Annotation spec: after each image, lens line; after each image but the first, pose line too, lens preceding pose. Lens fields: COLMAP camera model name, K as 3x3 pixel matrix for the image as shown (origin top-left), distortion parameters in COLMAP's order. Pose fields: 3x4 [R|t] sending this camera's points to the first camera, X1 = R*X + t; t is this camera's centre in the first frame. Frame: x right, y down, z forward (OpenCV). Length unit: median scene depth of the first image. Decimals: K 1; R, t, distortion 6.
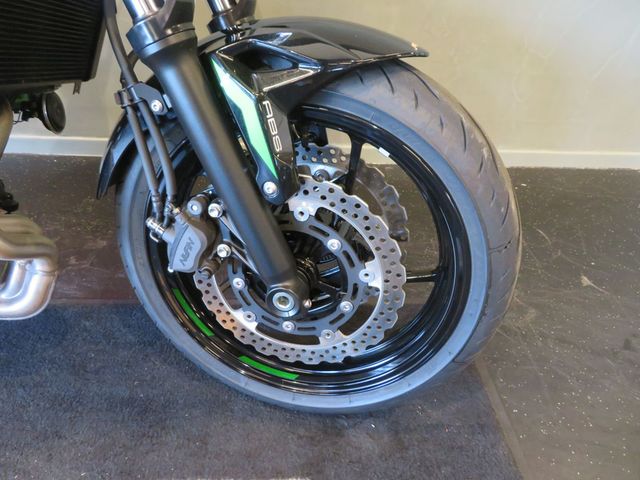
lens RADIAL K [[460.9, 0, 320.0], [0, 460.9, 240.0], [0, 0, 1]] dist [-0.009136, 0.009609]
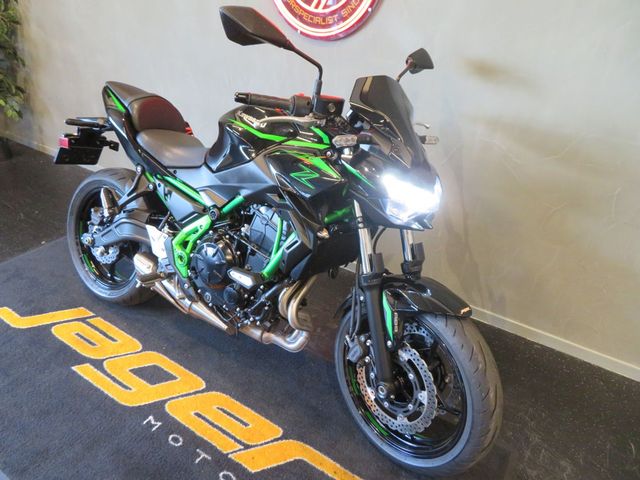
lens RADIAL K [[460.9, 0, 320.0], [0, 460.9, 240.0], [0, 0, 1]] dist [-0.009136, 0.009609]
pose [[0.804957, 0.270314, -0.528180, 0.622864], [-0.367334, 0.926118, -0.085853, -0.230792], [0.465950, 0.263127, 0.844781, -1.179668]]
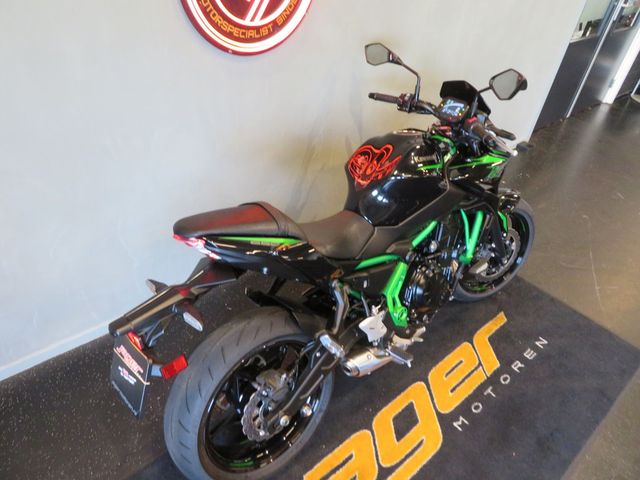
lens RADIAL K [[460.9, 0, 320.0], [0, 460.9, 240.0], [0, 0, 1]] dist [-0.009136, 0.009609]
pose [[0.786595, -0.362843, 0.499613, -2.848749], [0.340642, 0.929861, 0.139000, -0.985437], [-0.515006, 0.060852, 0.855024, -1.357387]]
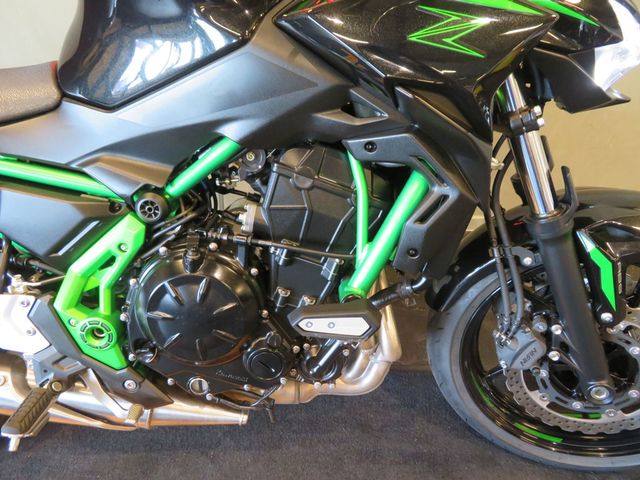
lens RADIAL K [[460.9, 0, 320.0], [0, 460.9, 240.0], [0, 0, 1]] dist [-0.009136, 0.009609]
pose [[0.997291, -0.011177, -0.072703, -0.724999], [0.008047, 0.999034, -0.043203, -0.241587], [0.073116, 0.042501, 0.996417, -0.394823]]
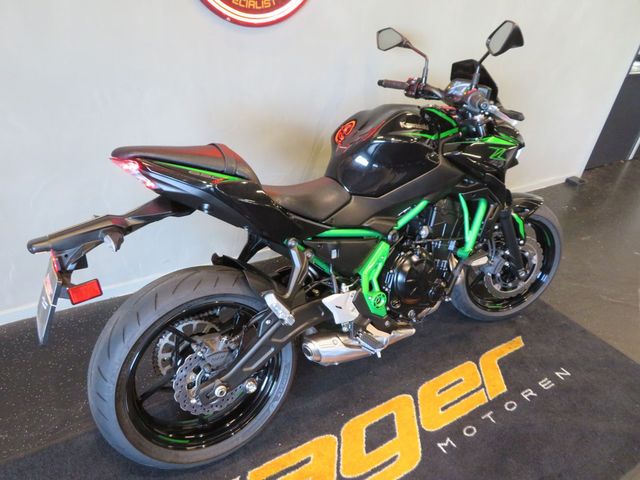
lens RADIAL K [[460.9, 0, 320.0], [0, 460.9, 240.0], [0, 0, 1]] dist [-0.009136, 0.009609]
pose [[0.873709, -0.233608, 0.426686, -2.509173], [0.262829, 0.964791, -0.009968, -0.420378], [-0.409334, 0.120855, 0.904345, -1.347600]]
